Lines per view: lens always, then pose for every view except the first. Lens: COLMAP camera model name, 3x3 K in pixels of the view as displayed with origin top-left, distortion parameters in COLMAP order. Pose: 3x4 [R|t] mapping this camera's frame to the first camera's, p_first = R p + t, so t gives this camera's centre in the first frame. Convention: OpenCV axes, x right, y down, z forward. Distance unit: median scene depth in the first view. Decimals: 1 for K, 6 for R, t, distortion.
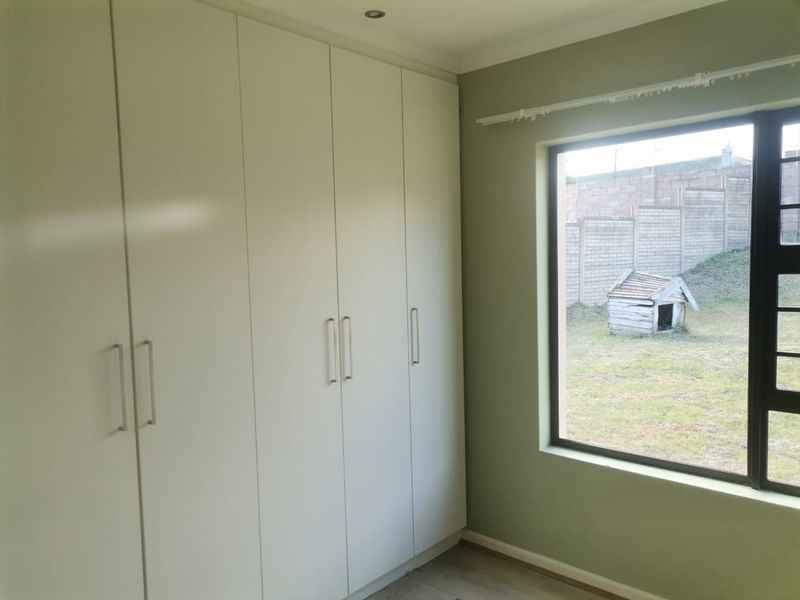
lens RADIAL K [[595.8, 0, 398.0], [0, 595.8, 297.3], [0, 0, 1]] dist [0.049248, -0.050794]
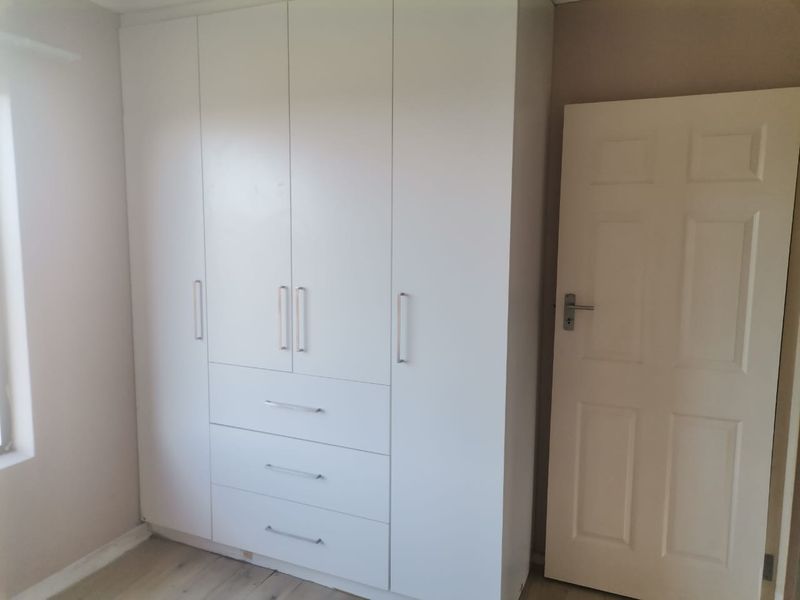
lens RADIAL K [[595.8, 0, 398.0], [0, 595.8, 297.3], [0, 0, 1]] dist [0.049248, -0.050794]
pose [[0.292592, 0.150205, -0.944367, 0.107844], [-0.081952, 0.987891, 0.131736, -0.011227], [0.952719, 0.038848, 0.301358, 0.108014]]
